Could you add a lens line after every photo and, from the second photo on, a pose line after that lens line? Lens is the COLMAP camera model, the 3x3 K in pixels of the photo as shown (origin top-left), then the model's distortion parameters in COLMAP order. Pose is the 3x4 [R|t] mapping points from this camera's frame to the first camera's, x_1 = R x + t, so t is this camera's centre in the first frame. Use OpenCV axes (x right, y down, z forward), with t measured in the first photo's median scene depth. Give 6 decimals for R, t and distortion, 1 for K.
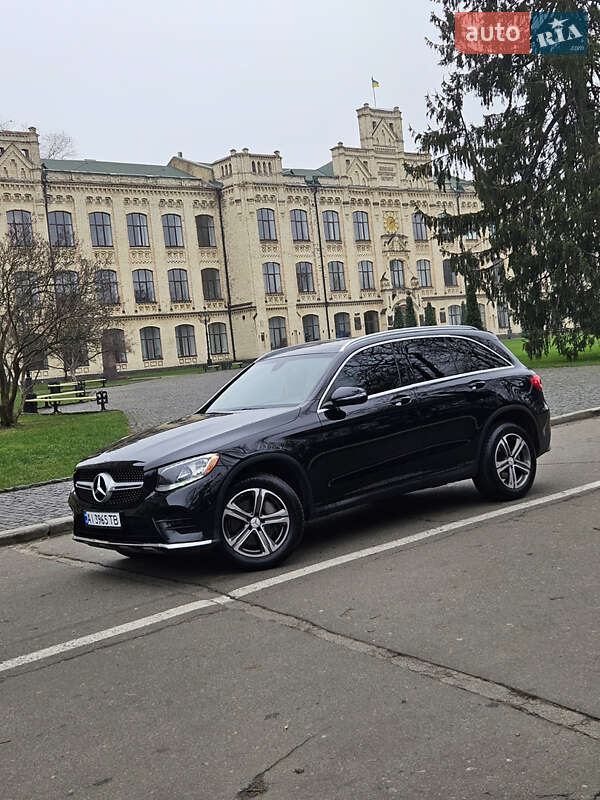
lens RADIAL K [[1053.1, 0, 297.5], [0, 1053.1, 378.9], [0, 0, 1]] dist [0.211740, -0.573656]
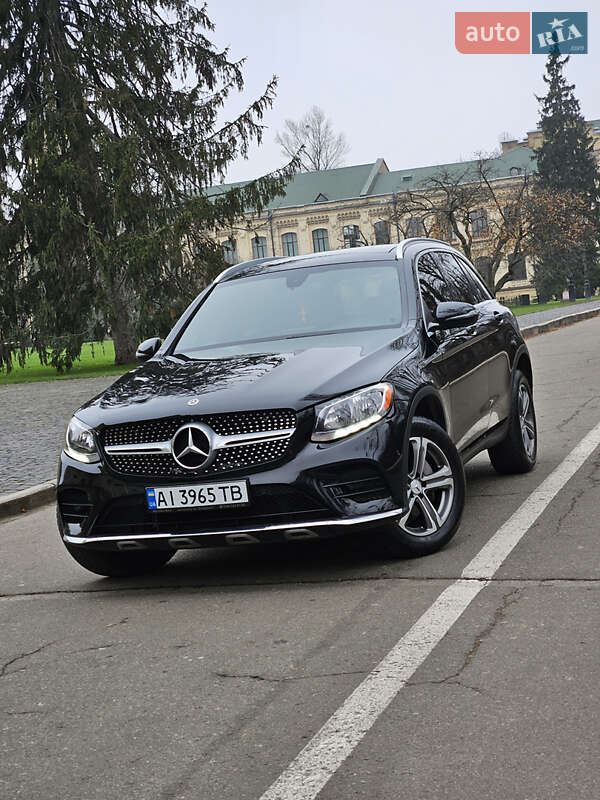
lens RADIAL K [[1497.5, 0, 304.7], [0, 1497.5, 420.1], [0, 0, 1]] dist [-0.073929, 1.480086]
pose [[0.857927, -0.026126, 0.513107, -0.120580], [0.029766, 0.999556, 0.001125, 0.018015], [-0.512908, 0.014308, 0.858324, 0.040968]]
